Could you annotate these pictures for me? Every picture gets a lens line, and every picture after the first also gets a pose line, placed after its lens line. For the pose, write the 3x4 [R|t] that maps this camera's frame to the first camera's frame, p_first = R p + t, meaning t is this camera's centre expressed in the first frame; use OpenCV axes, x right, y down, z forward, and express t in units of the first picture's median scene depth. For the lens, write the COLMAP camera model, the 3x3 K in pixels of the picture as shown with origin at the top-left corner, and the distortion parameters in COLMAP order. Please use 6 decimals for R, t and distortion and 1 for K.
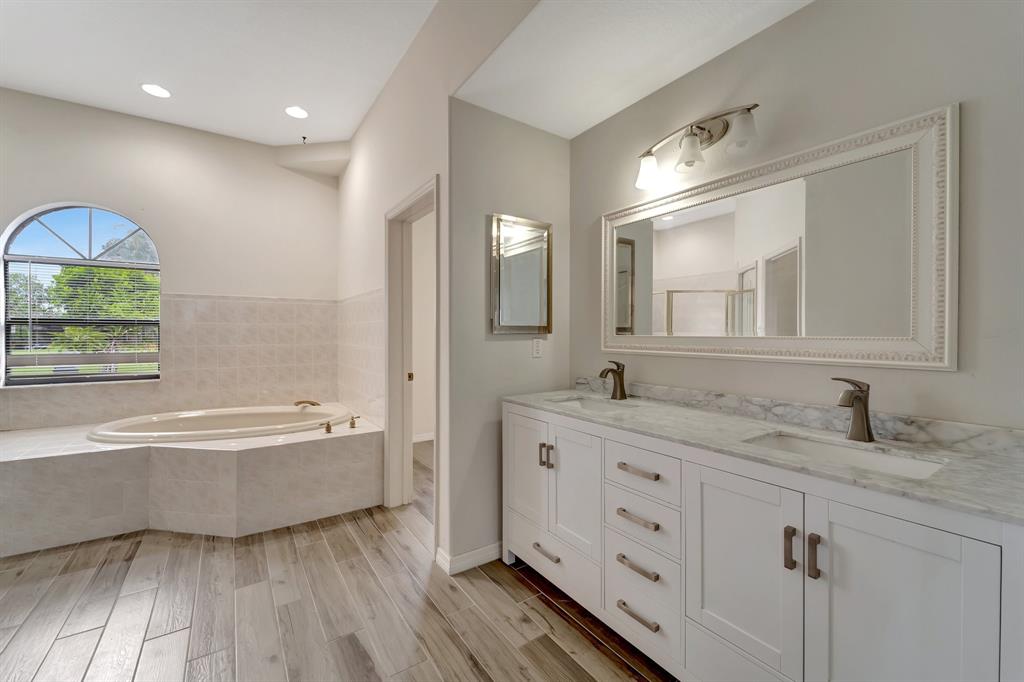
lens RADIAL K [[420.0, 0, 510.5], [0, 420.0, 333.6], [0, 0, 1]] dist [-0.001434, -0.000690]
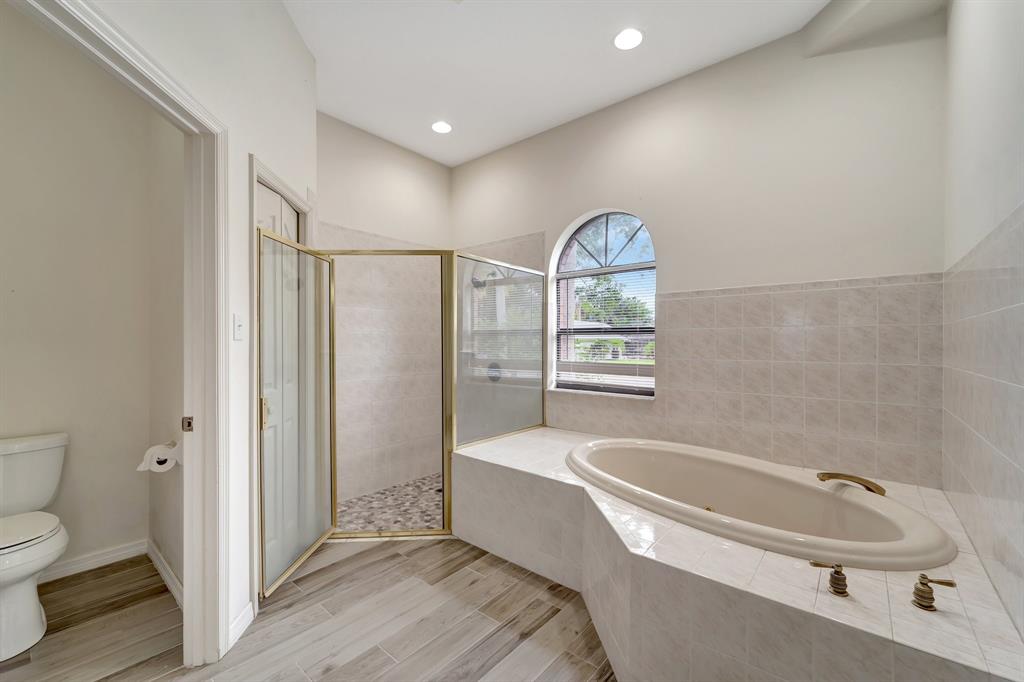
lens RADIAL K [[420.0, 0, 511.0], [0, 420.0, 341.1], [0, 0, 1]] dist [-0.001434, -0.000690]
pose [[0.276585, -0.004231, -0.960980, -0.130401], [-0.006059, 0.999963, -0.006147, 0.004648], [0.960970, 0.007523, 0.276549, 0.551507]]
